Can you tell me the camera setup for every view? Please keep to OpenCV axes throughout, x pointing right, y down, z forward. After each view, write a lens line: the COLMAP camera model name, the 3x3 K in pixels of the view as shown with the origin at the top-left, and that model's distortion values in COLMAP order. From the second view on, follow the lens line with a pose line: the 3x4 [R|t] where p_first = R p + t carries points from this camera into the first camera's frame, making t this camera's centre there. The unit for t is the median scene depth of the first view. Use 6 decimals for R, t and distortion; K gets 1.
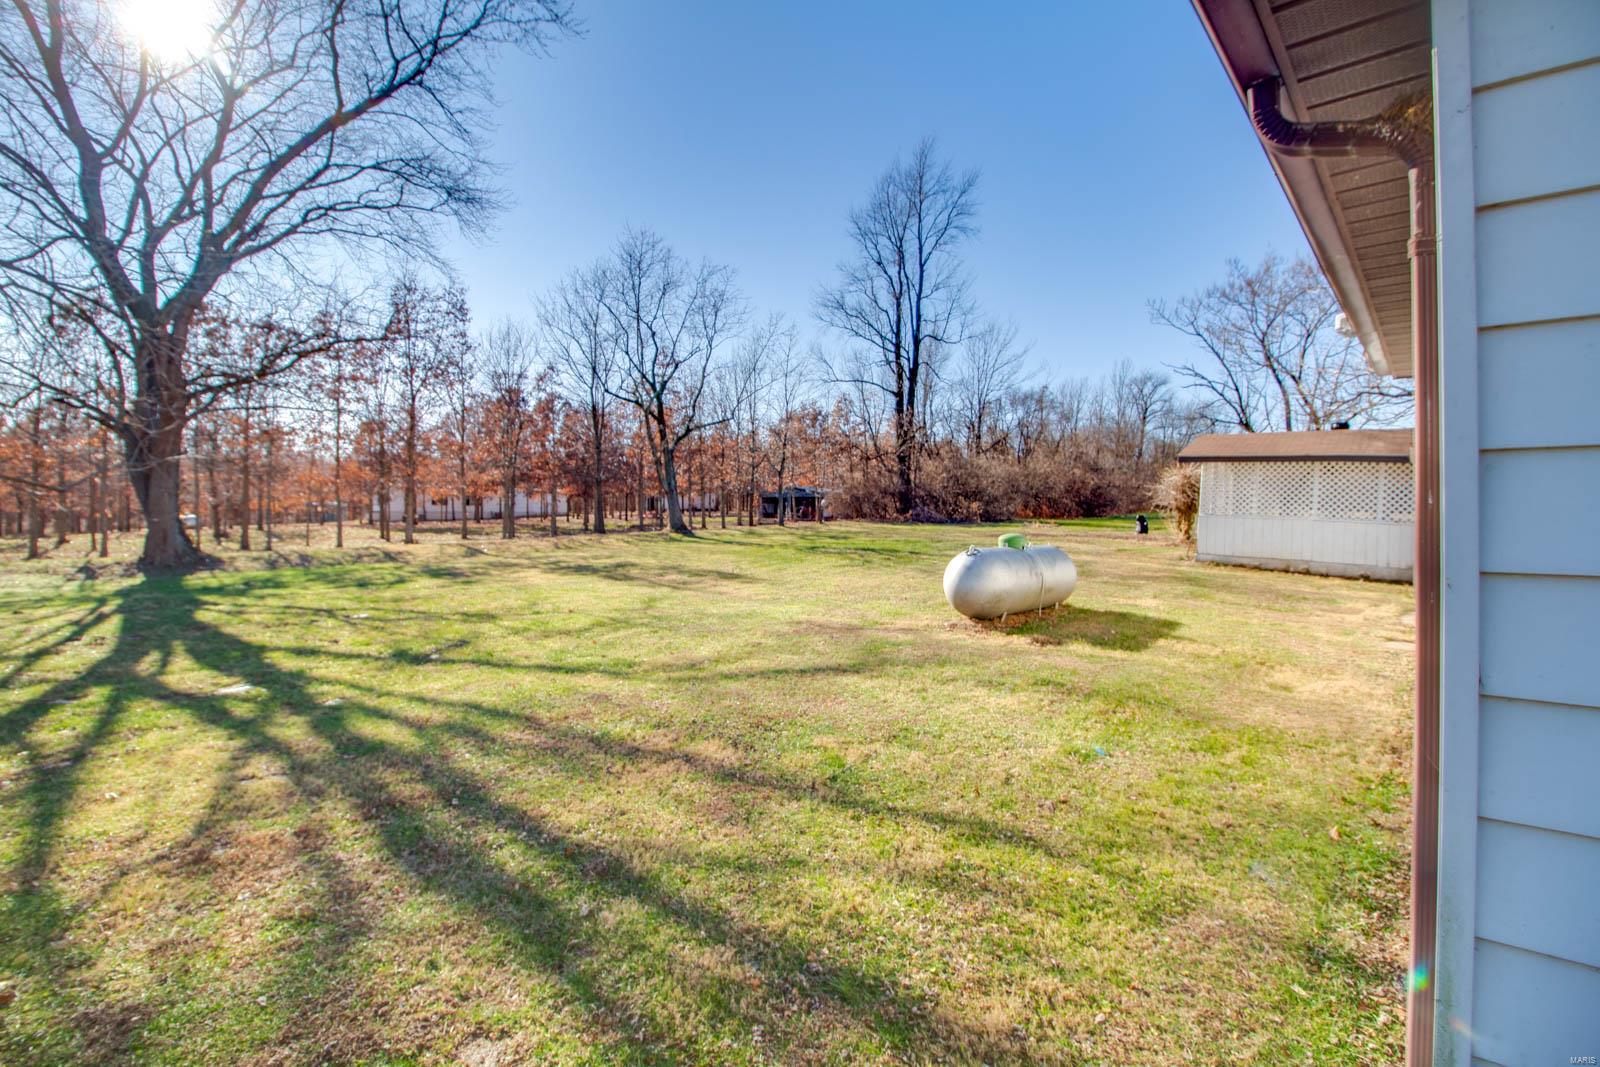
lens RADIAL K [[778.3, 0, 798.9], [0, 778.3, 524.3], [0, 0, 1]] dist [-0.014137, 0.000291]
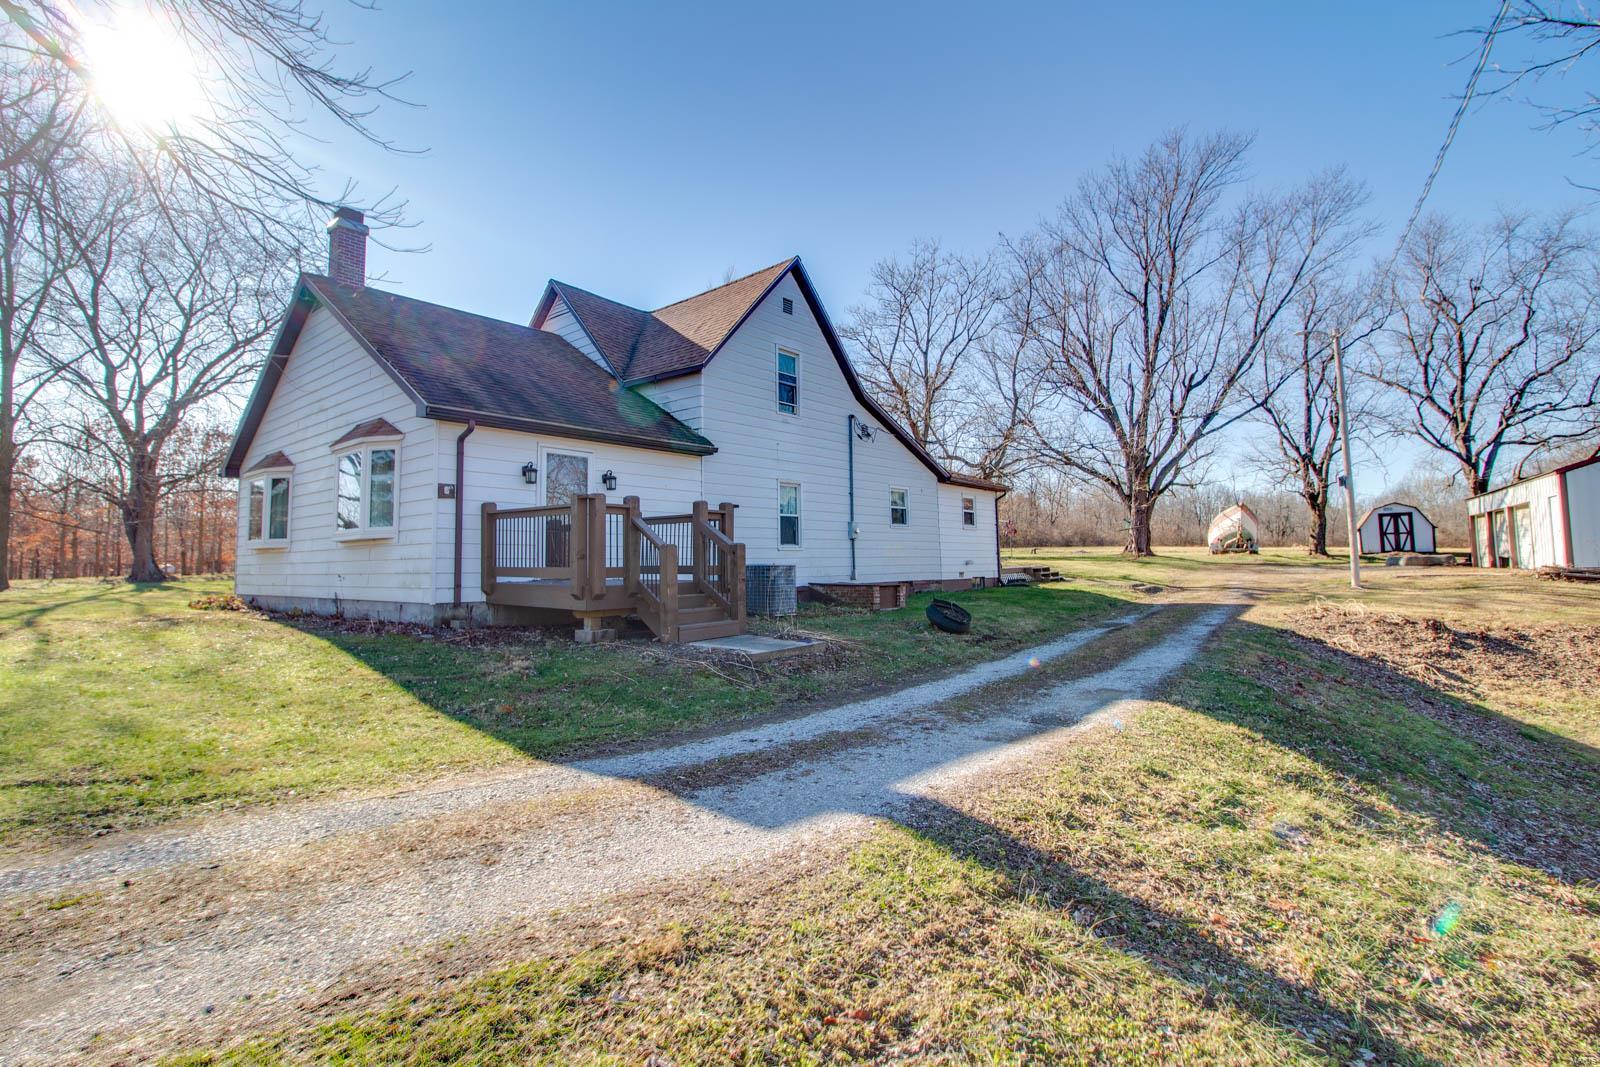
lens RADIAL K [[778.3, 0, 808.4], [0, 778.3, 508.8], [0, 0, 1]] dist [-0.014137, 0.000291]
pose [[0.999354, -0.031119, 0.018003, 0.628586], [0.032395, 0.996614, -0.075570, 0.068173], [-0.015590, 0.076104, 0.996978, -0.743600]]
